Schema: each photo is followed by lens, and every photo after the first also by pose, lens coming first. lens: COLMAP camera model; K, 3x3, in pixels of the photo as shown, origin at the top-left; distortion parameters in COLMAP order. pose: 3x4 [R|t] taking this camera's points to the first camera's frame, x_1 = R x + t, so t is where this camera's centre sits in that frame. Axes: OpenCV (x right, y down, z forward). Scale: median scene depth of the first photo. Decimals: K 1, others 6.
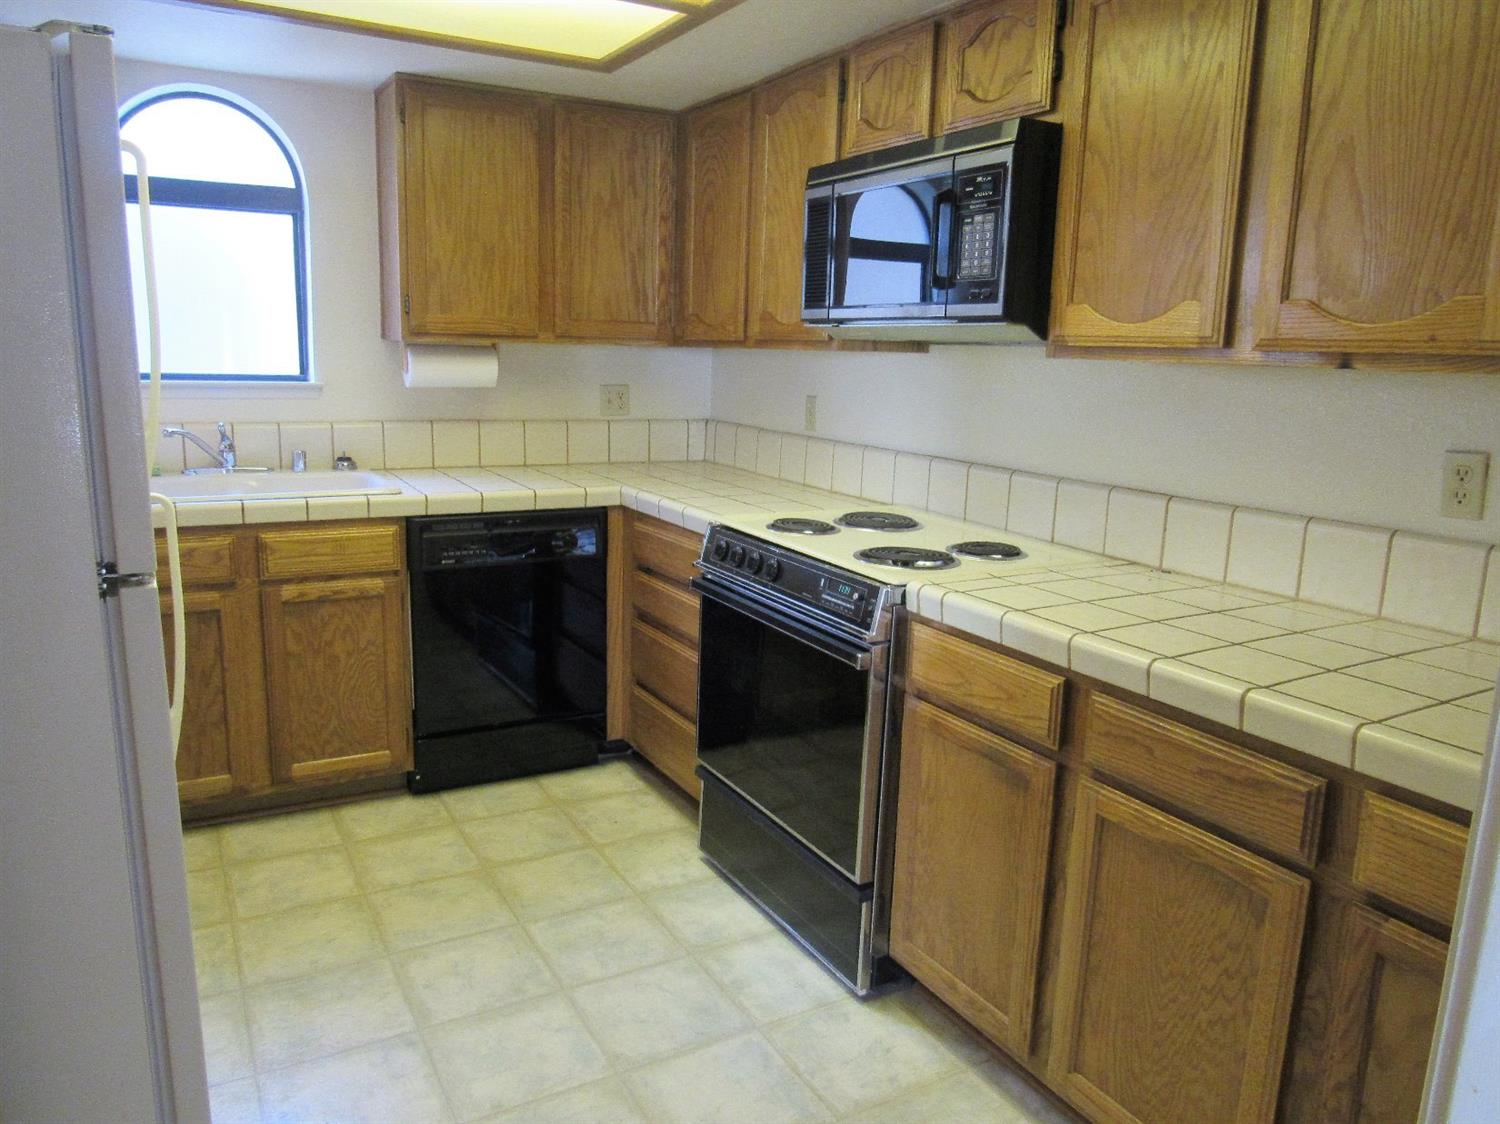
lens RADIAL K [[1070.5, 0, 750.0], [0, 1070.5, 562.0], [0, 0, 1]] dist [-0.020278, 0.001164]
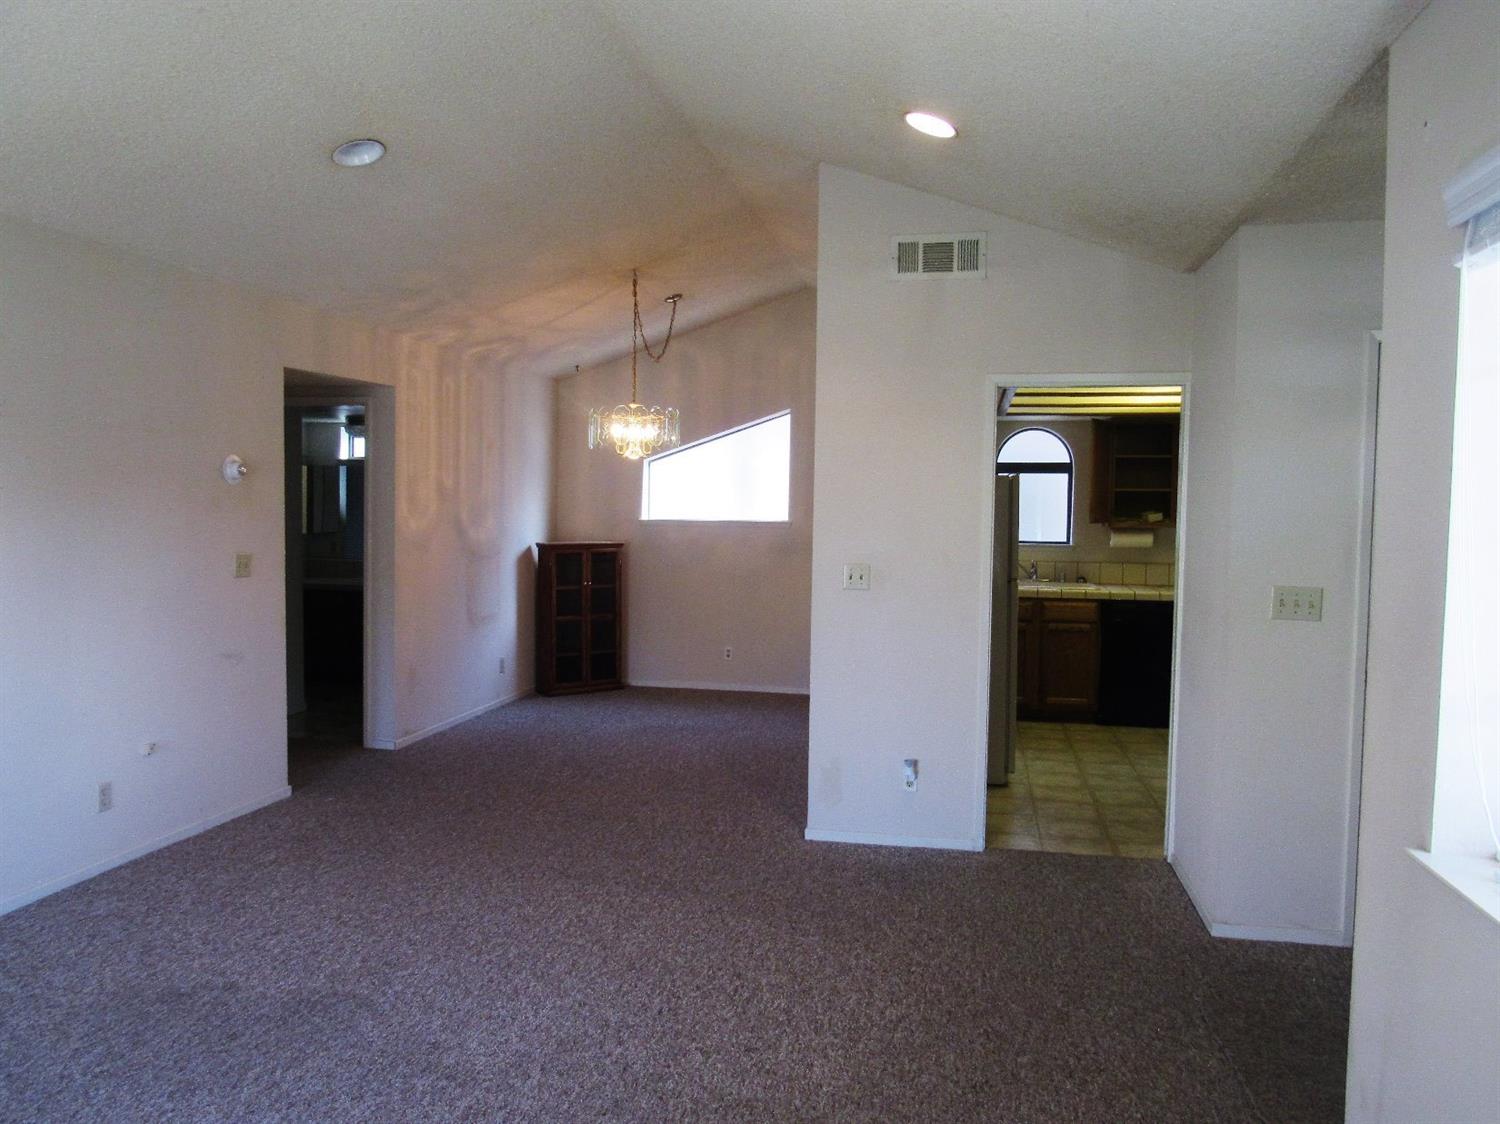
lens RADIAL K [[1070.5, 0, 750.0], [0, 1070.5, 562.0], [0, 0, 1]] dist [-0.020278, 0.001164]
pose [[0.757898, 0.016669, -0.652160, 0.650649], [-0.116274, 0.987119, -0.109896, 0.231516], [0.641928, 0.159120, 0.750073, -1.335217]]
